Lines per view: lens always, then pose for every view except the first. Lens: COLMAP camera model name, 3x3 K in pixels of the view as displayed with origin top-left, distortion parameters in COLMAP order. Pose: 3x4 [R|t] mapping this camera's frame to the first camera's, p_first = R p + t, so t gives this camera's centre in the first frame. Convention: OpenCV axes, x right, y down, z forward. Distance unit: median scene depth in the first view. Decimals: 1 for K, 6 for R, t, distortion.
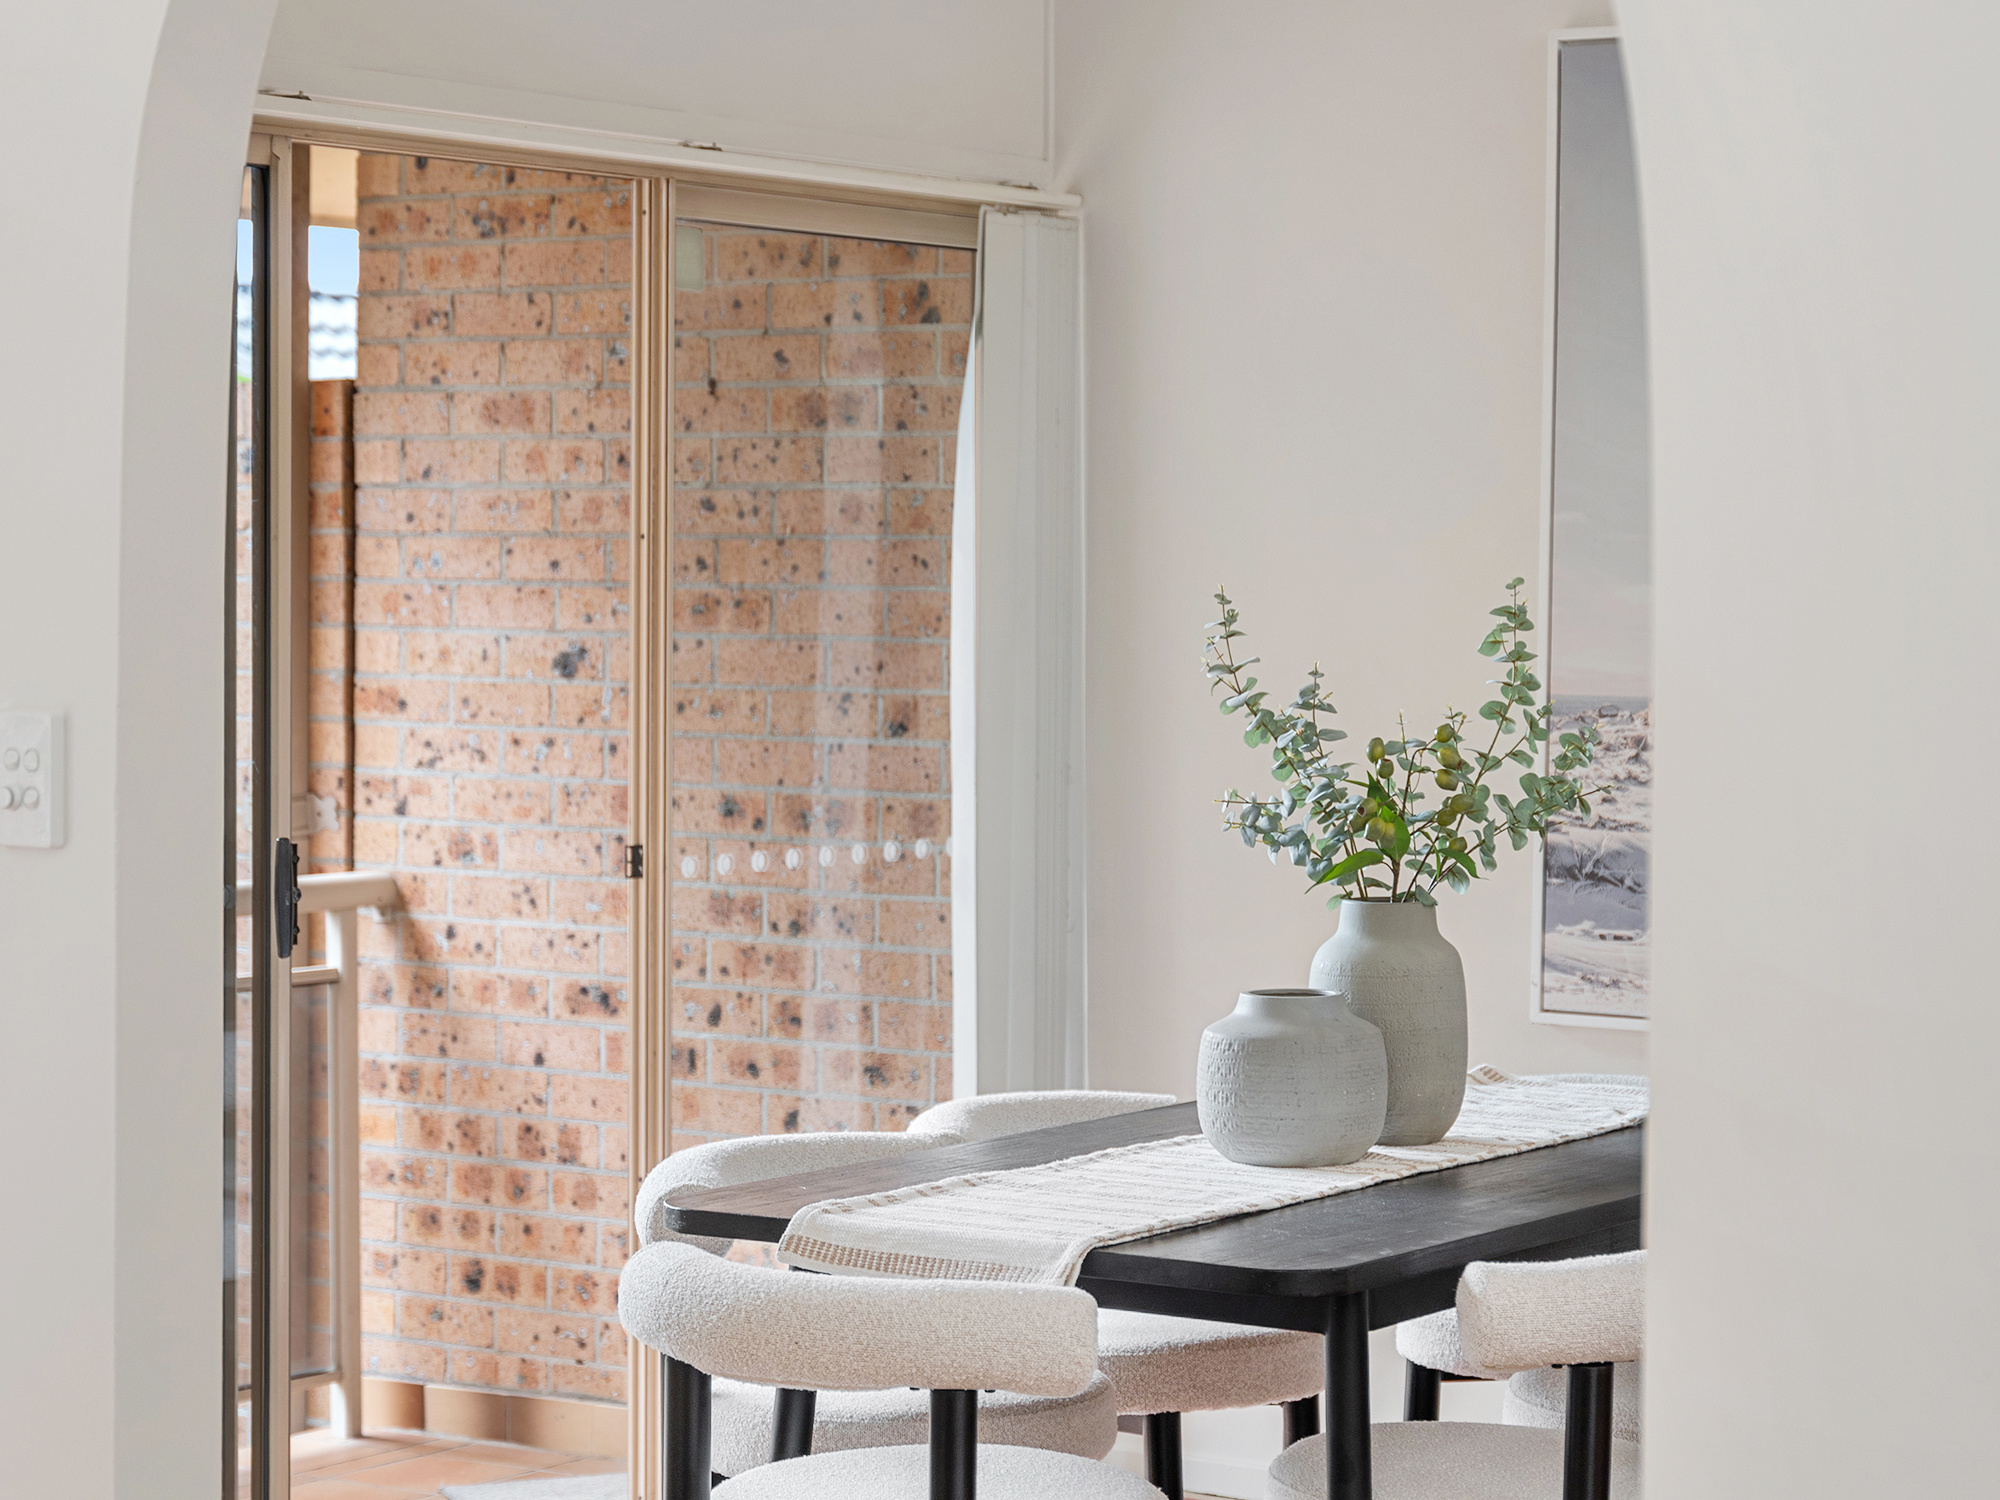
lens RADIAL K [[4702.1, 0, 996.5], [0, 4702.1, 752.4], [0, 0, 1]] dist [0.058732, 0.000000]
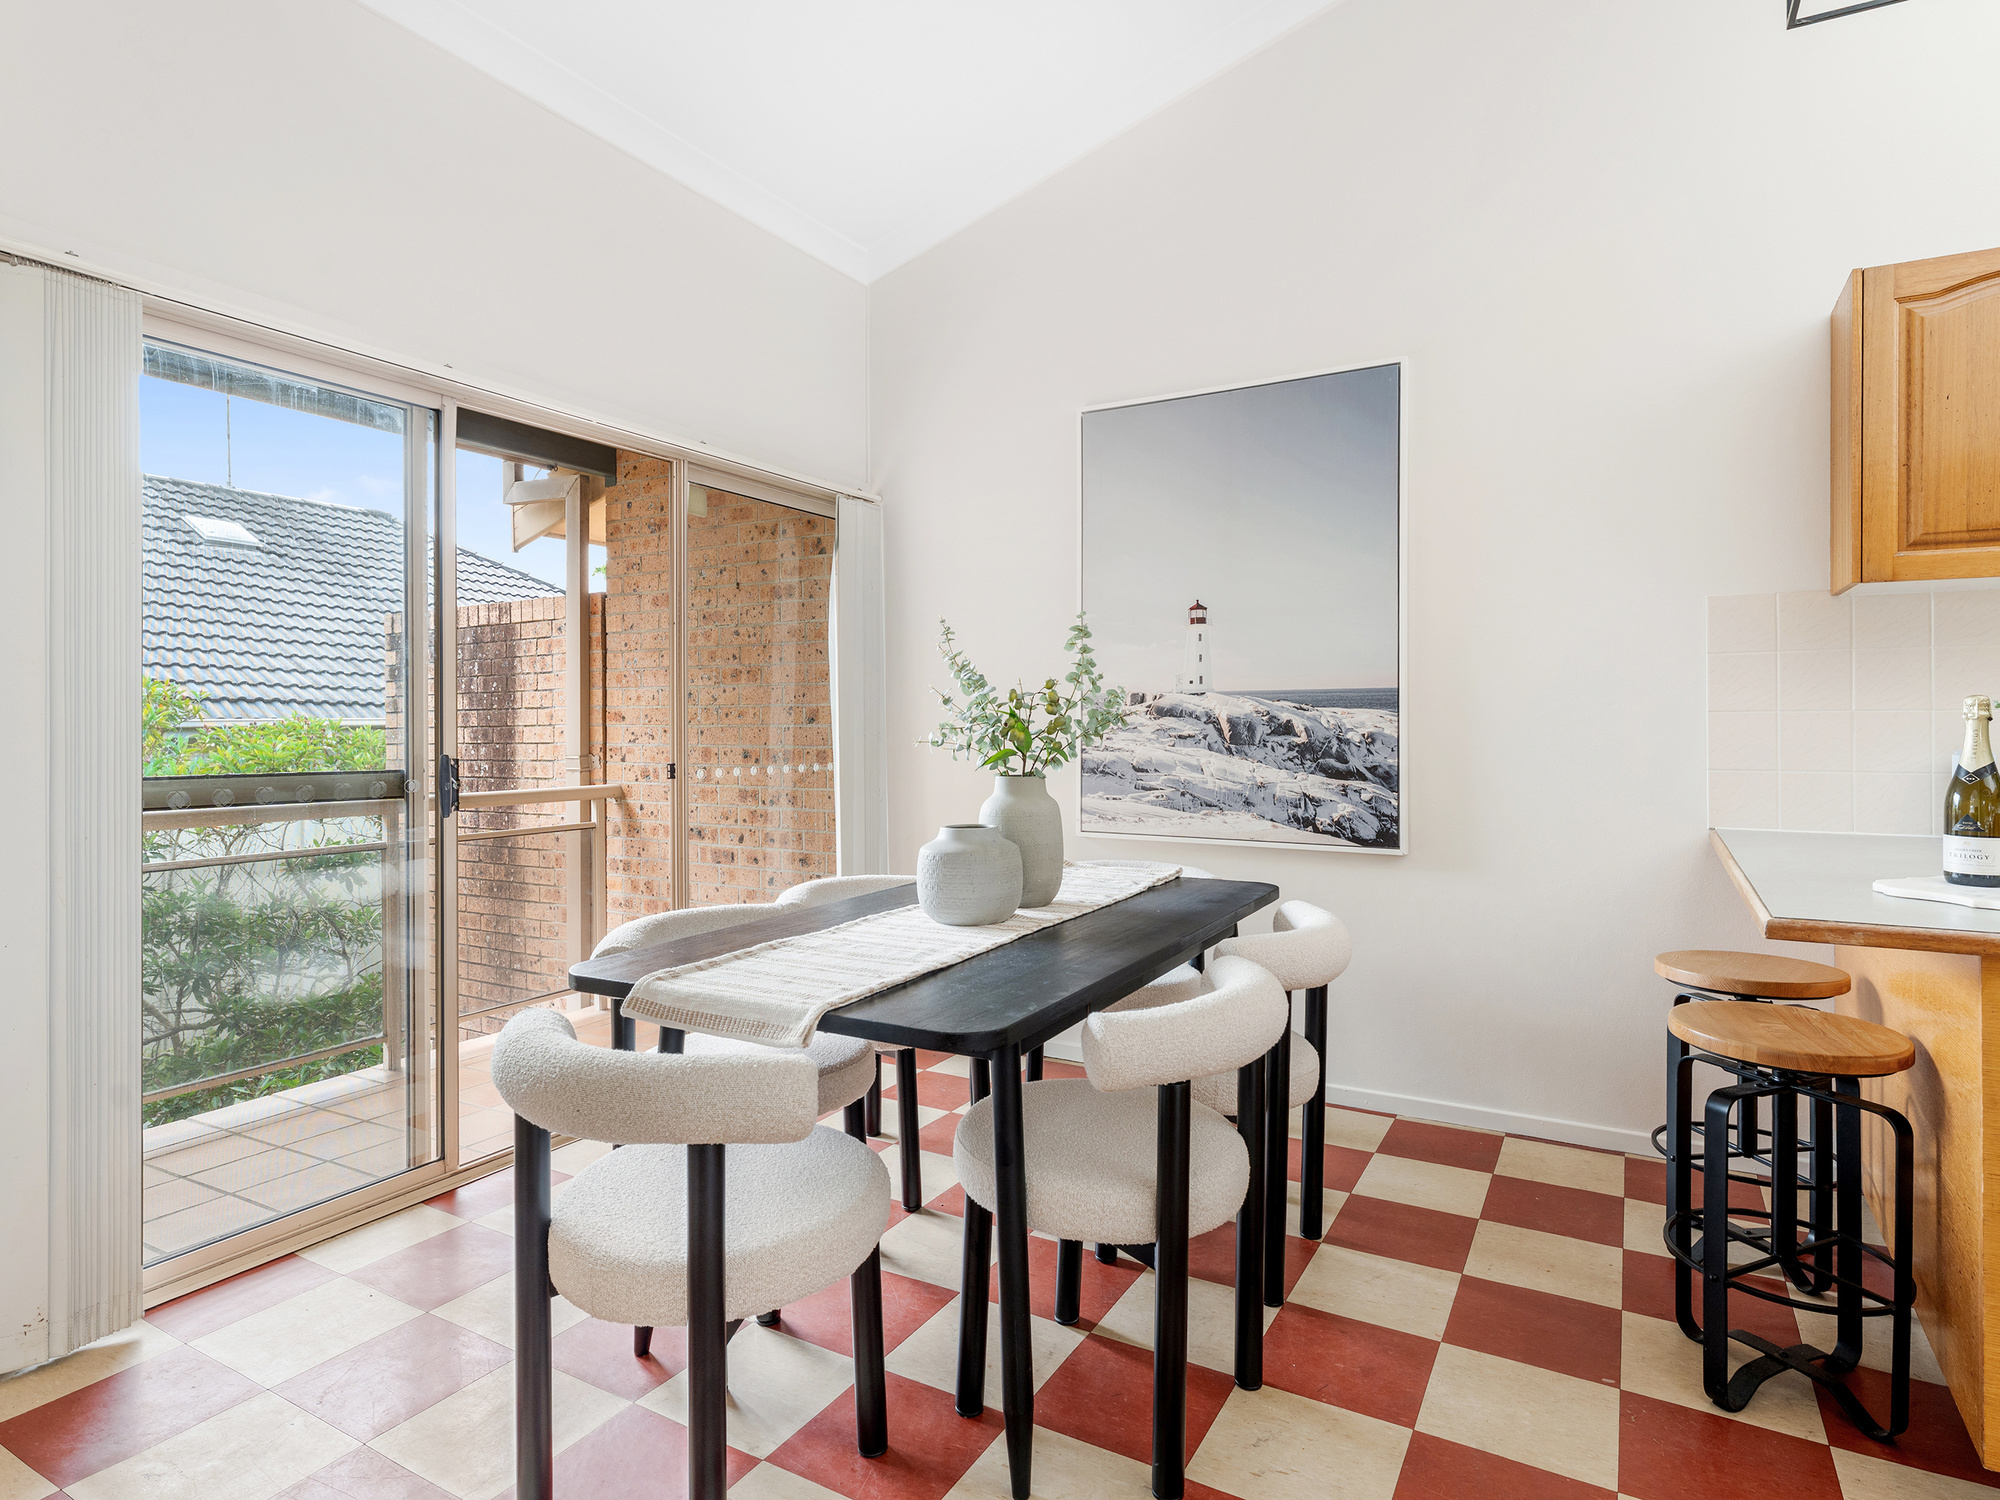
lens RADIAL K [[1081.1, 0, 997.3], [0, 1081.1, 732.7], [0, 0, 1]] dist [-0.003443, -0.000166]
pose [[0.996592, -0.011517, 0.081677, 0.031112], [0.014271, 0.999346, -0.033222, 0.022612], [-0.081241, 0.034274, 0.996105, 0.454229]]
